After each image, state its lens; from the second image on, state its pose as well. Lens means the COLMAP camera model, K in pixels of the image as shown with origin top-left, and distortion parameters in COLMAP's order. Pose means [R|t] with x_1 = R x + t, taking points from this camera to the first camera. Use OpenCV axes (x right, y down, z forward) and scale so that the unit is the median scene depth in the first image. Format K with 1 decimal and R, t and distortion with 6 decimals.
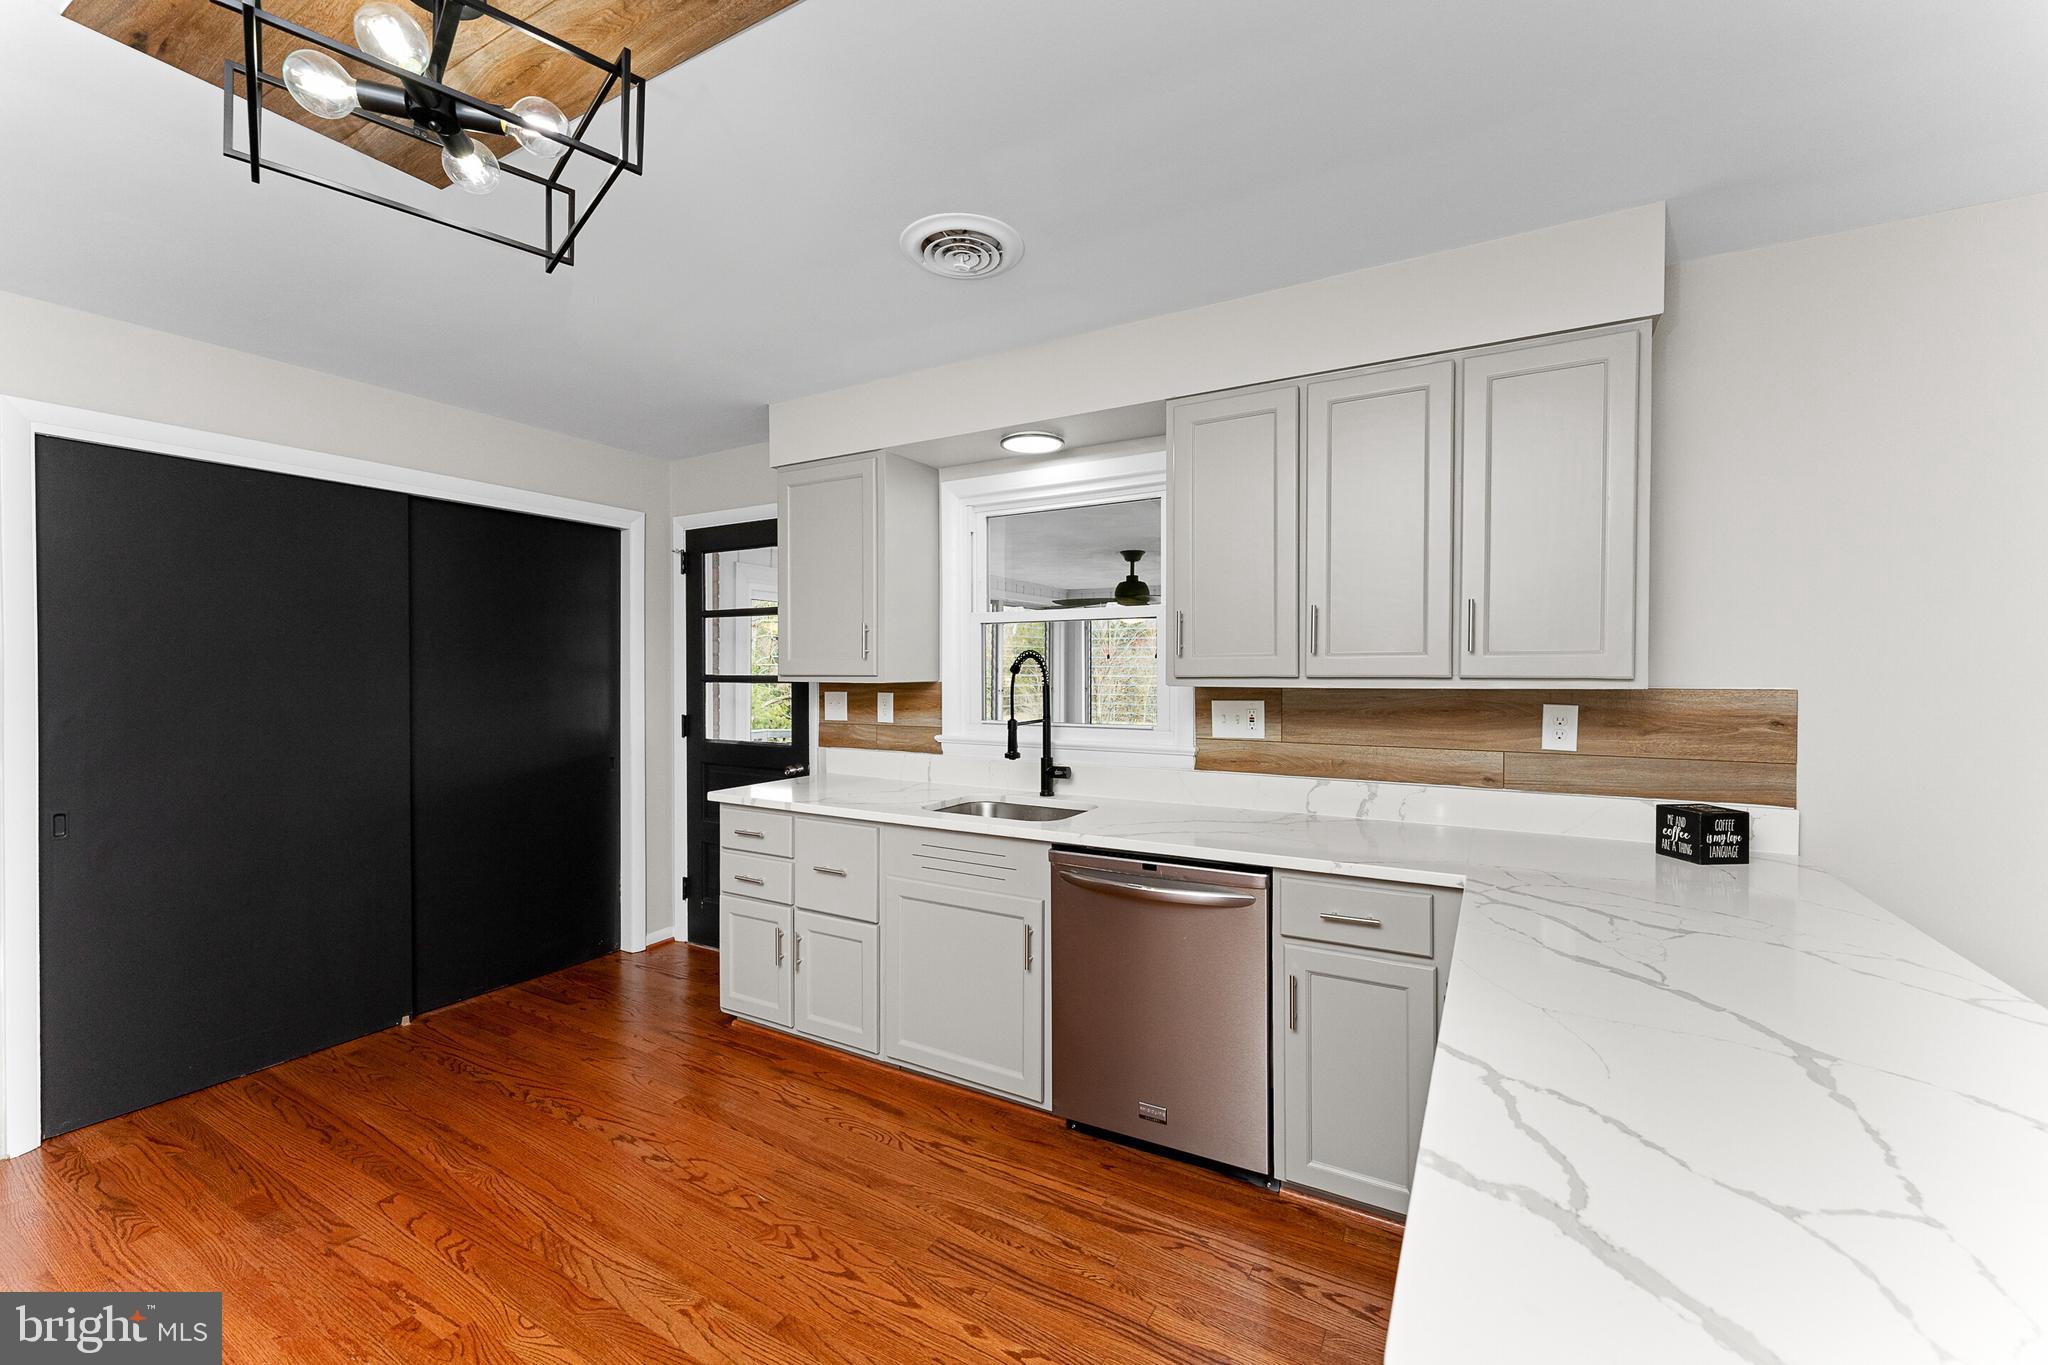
lens RADIAL K [[819.4, 0, 1033.4], [0, 819.4, 674.0], [0, 0, 1]] dist [-0.000126, 0.000038]
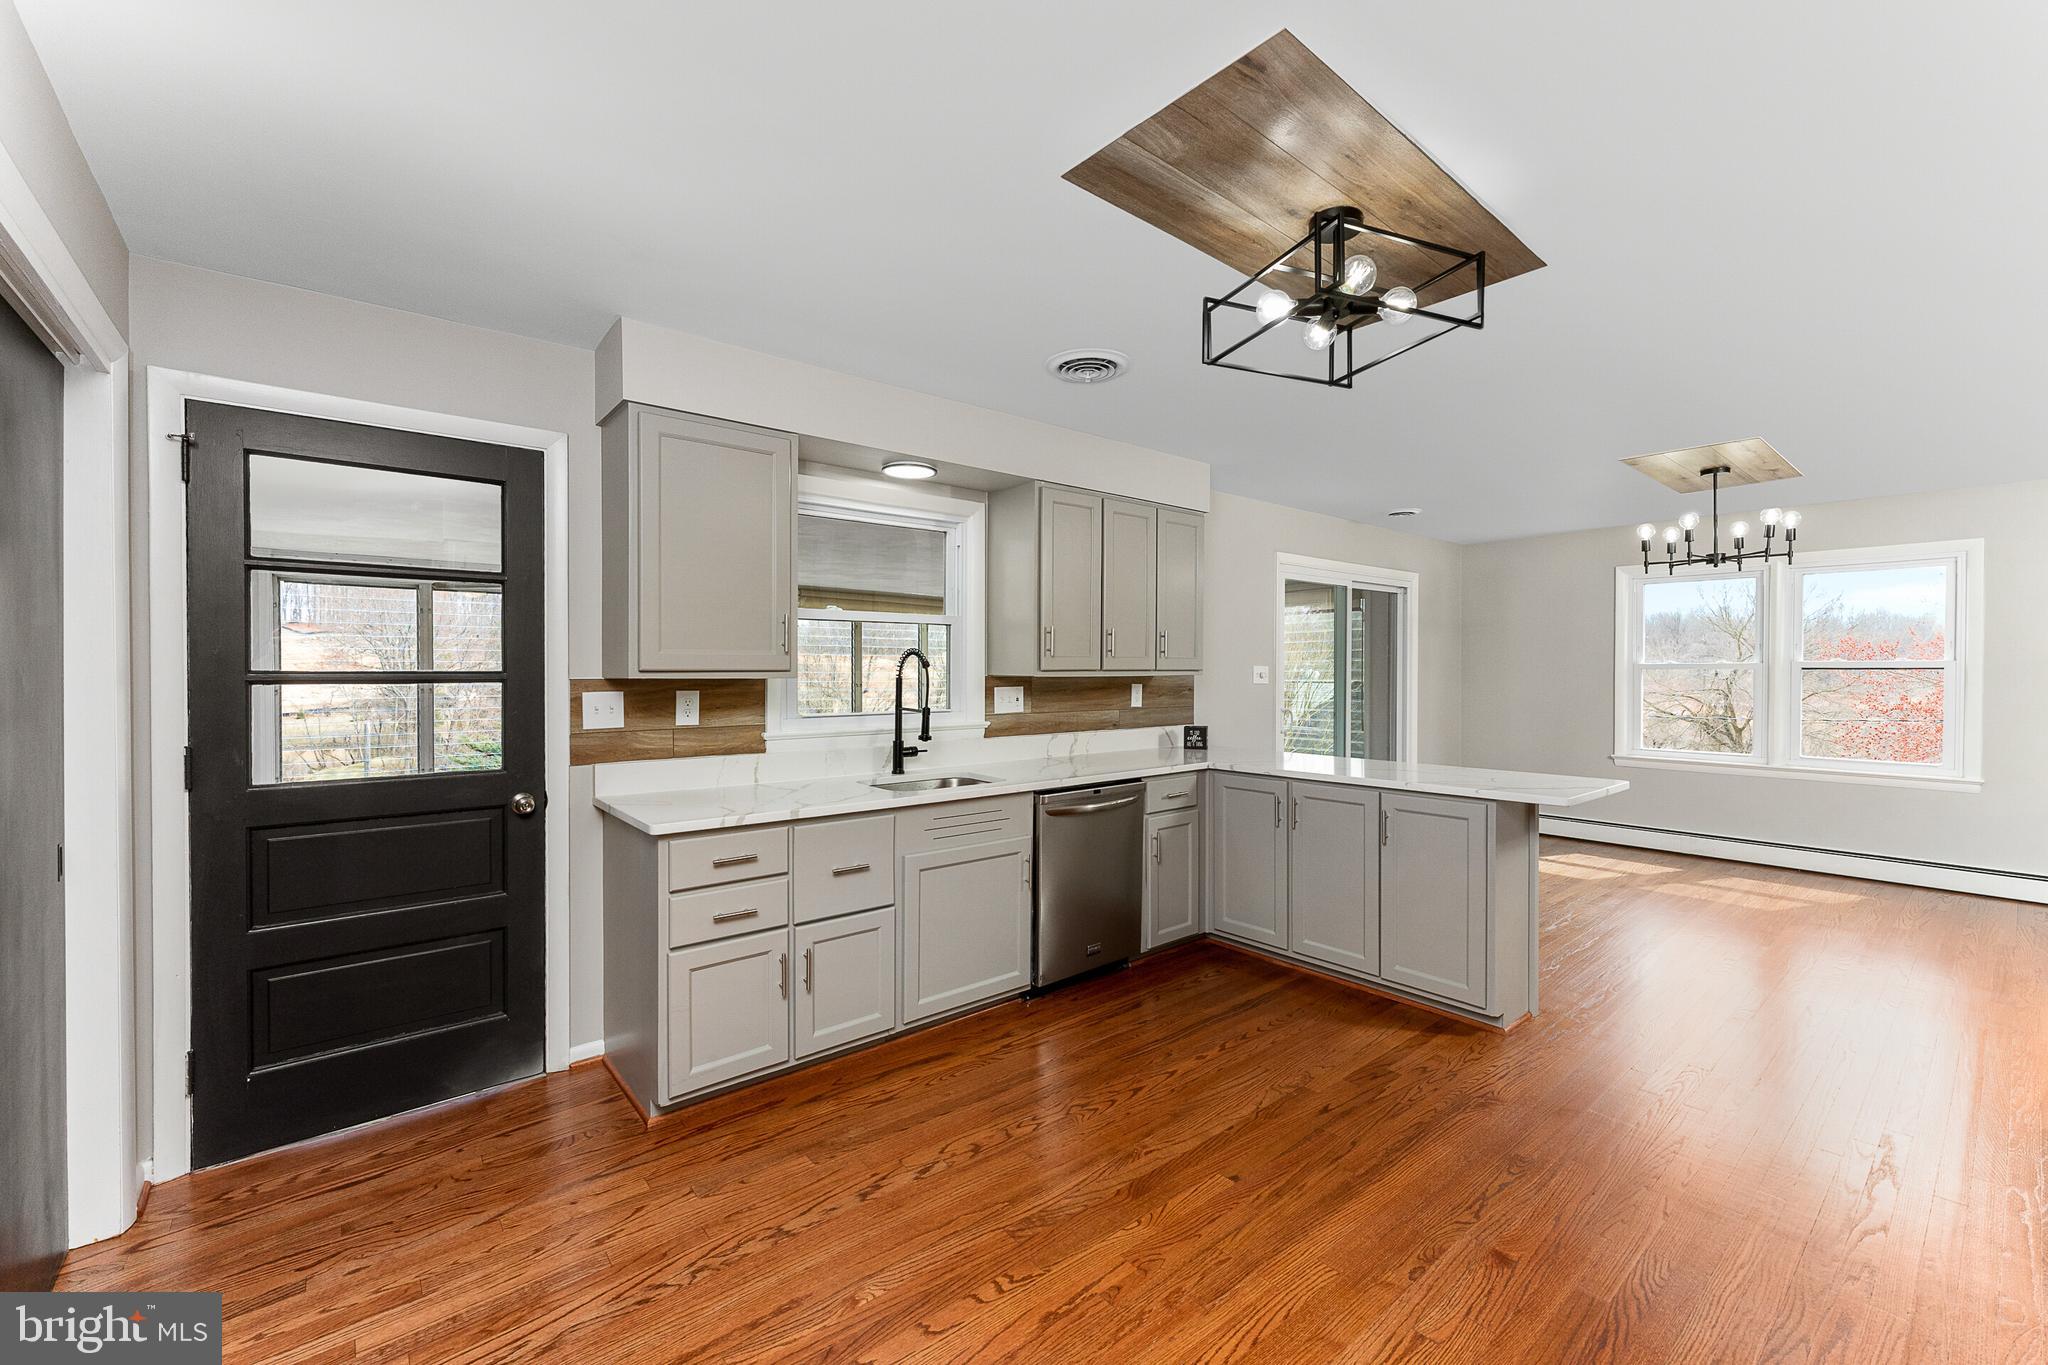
lens RADIAL K [[823.8, 0, 1031.1], [0, 823.8, 677.3], [0, 0, 1]] dist [0.003635, -0.000605]
pose [[0.352386, -0.011107, 0.935789, -1.073742], [0.001012, 0.999934, 0.011487, -0.000998], [-0.935854, -0.003100, 0.352374, 0.441496]]
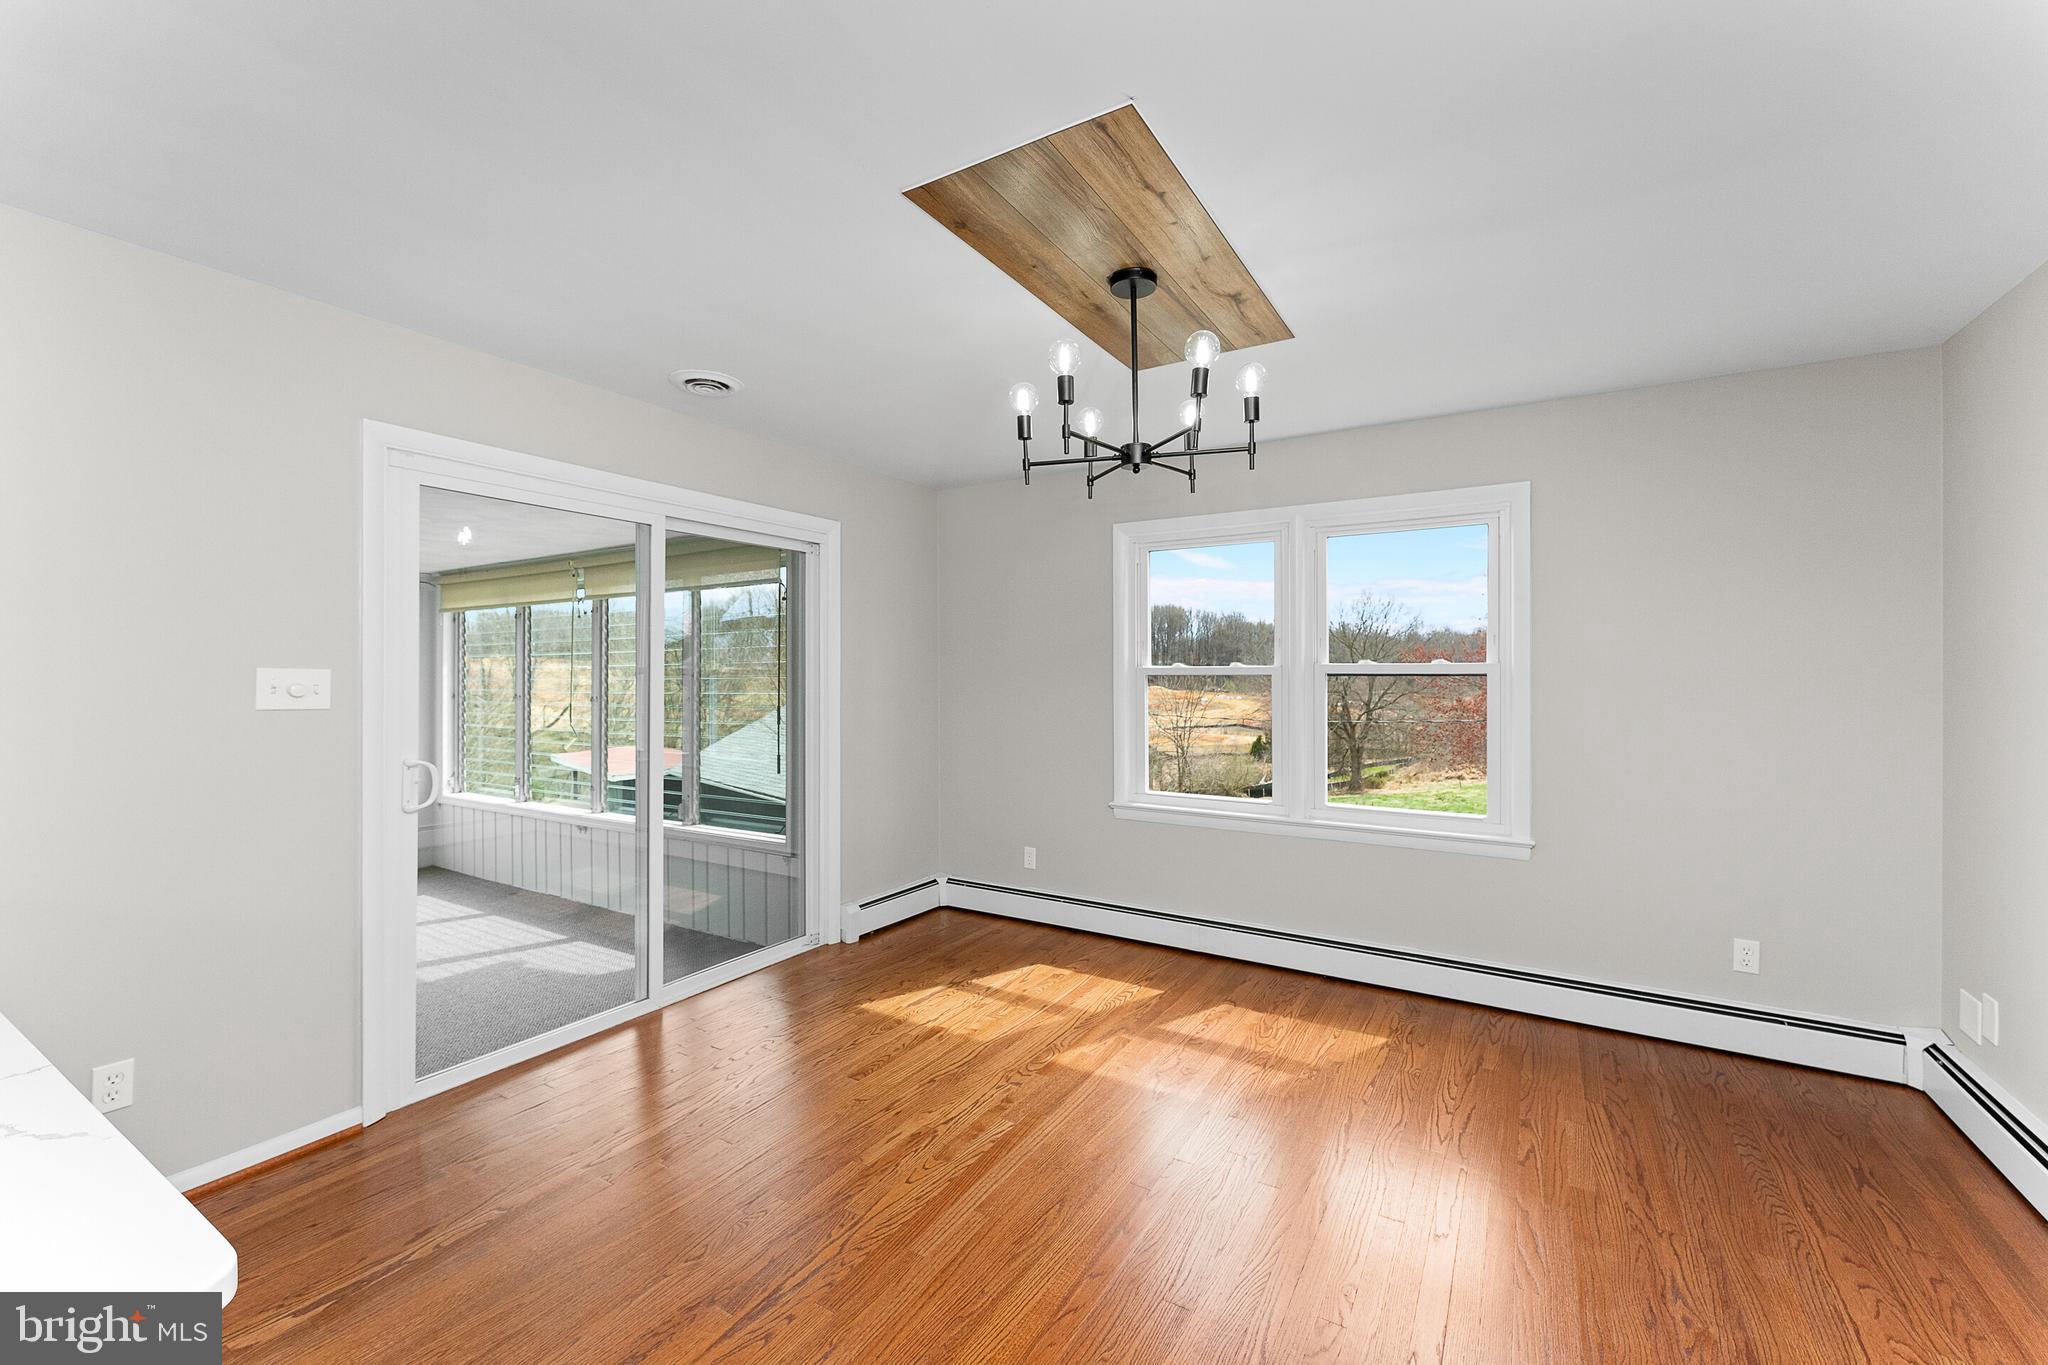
lens RADIAL K [[812.2, 0, 1033.3], [0, 812.2, 677.5], [0, 0, 1]] dist [-0.000361, 0.000191]
pose [[0.032767, -0.006212, 0.999444, 0.102635], [-0.000959, 0.999980, 0.006246, -0.002577], [-0.999463, -0.001163, 0.032760, -0.160359]]
